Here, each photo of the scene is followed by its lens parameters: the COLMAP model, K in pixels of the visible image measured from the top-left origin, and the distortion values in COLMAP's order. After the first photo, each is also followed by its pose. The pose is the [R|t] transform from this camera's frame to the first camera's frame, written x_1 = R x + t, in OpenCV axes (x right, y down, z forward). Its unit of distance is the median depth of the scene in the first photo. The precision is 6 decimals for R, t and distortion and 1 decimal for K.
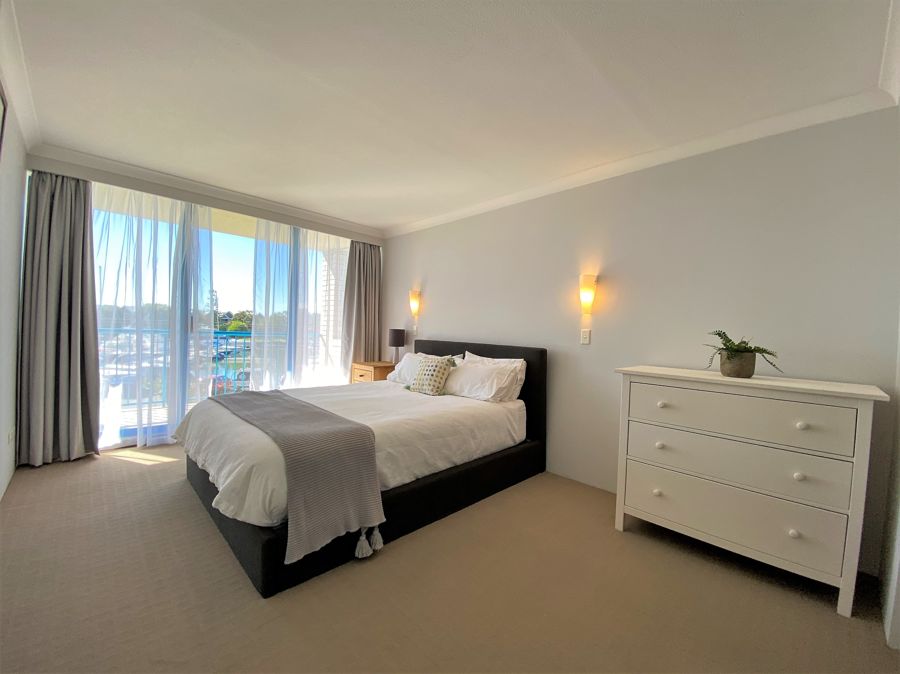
lens RADIAL K [[362.8, 0, 450.0], [0, 362.8, 337.0], [0, 0, 1]] dist [0.011319, -0.015637]
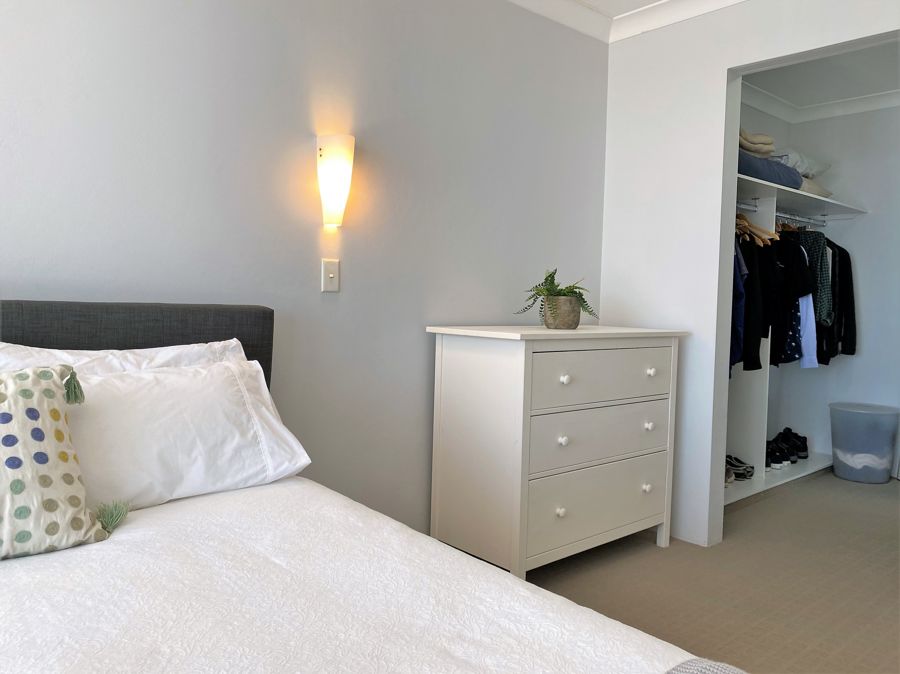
lens RADIAL K [[689.4, 0, 453.4], [0, 689.4, 334.4], [0, 0, 1]] dist [-0.004224, -0.007322]
pose [[0.066606, -0.084811, 0.994168, -0.463184], [-0.004459, 0.996346, 0.085295, -0.001522], [-0.997769, -0.010114, 0.065985, 0.793893]]
